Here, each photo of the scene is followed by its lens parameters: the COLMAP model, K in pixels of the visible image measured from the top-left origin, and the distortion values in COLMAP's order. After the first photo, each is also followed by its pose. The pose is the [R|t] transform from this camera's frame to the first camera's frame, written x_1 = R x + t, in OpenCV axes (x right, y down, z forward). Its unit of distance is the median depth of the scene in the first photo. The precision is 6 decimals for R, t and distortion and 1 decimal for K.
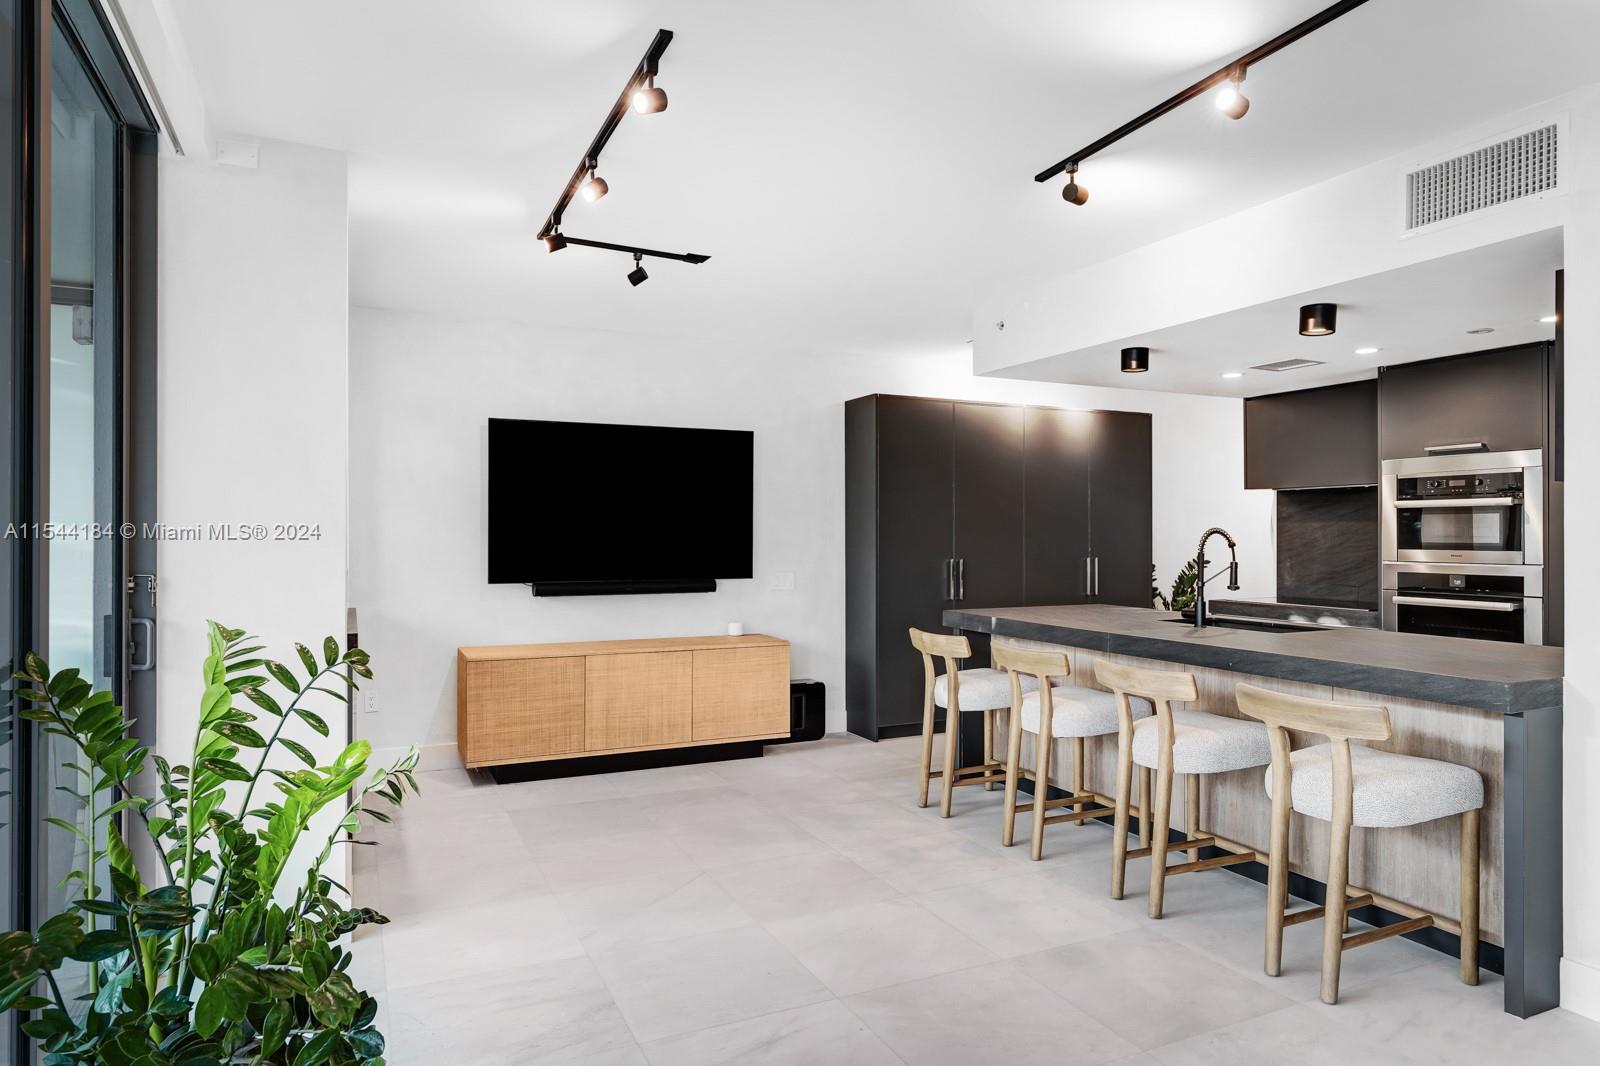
lens RADIAL K [[962.8, 0, 799.5], [0, 962.8, 532.7], [0, 0, 1]] dist [0.000613, -0.000202]
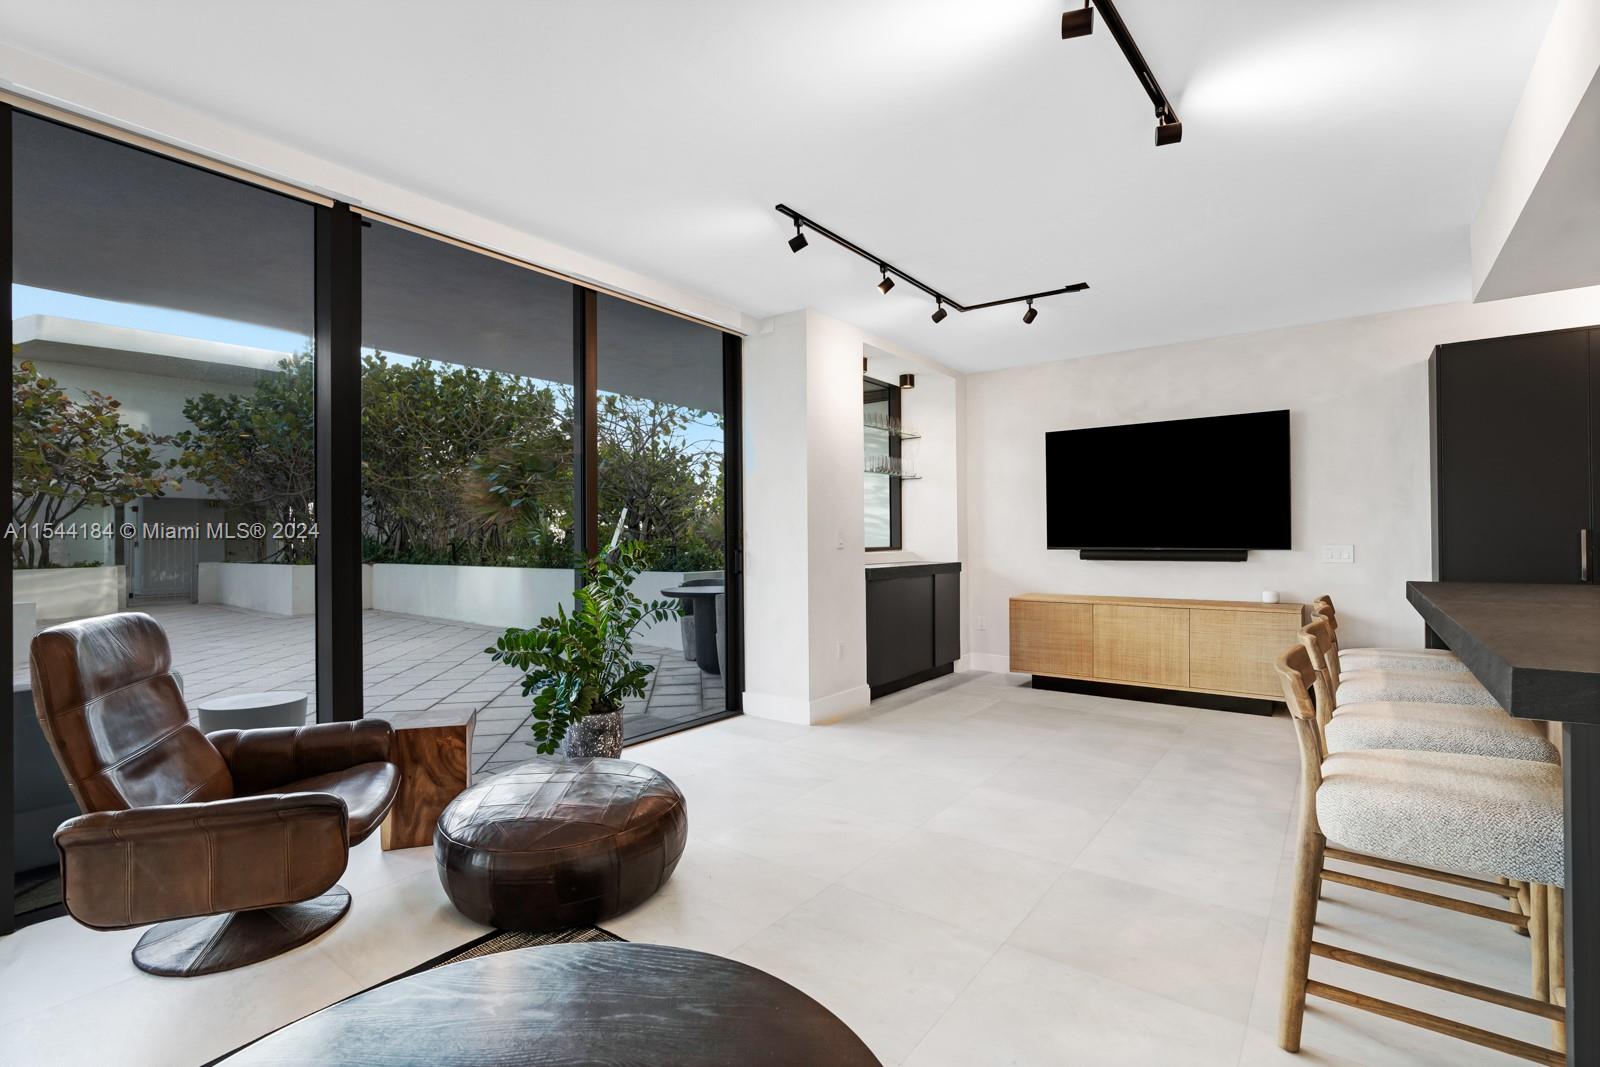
lens RADIAL K [[718.0, 0, 800.9], [0, 718.0, 534.0], [0, 0, 1]] dist [-0.005262, 0.002832]
pose [[0.466758, -0.010437, -0.884323, 0.440407], [0.011096, 0.999921, -0.005944, 0.032980], [0.884315, -0.007038, 0.466837, 0.187457]]
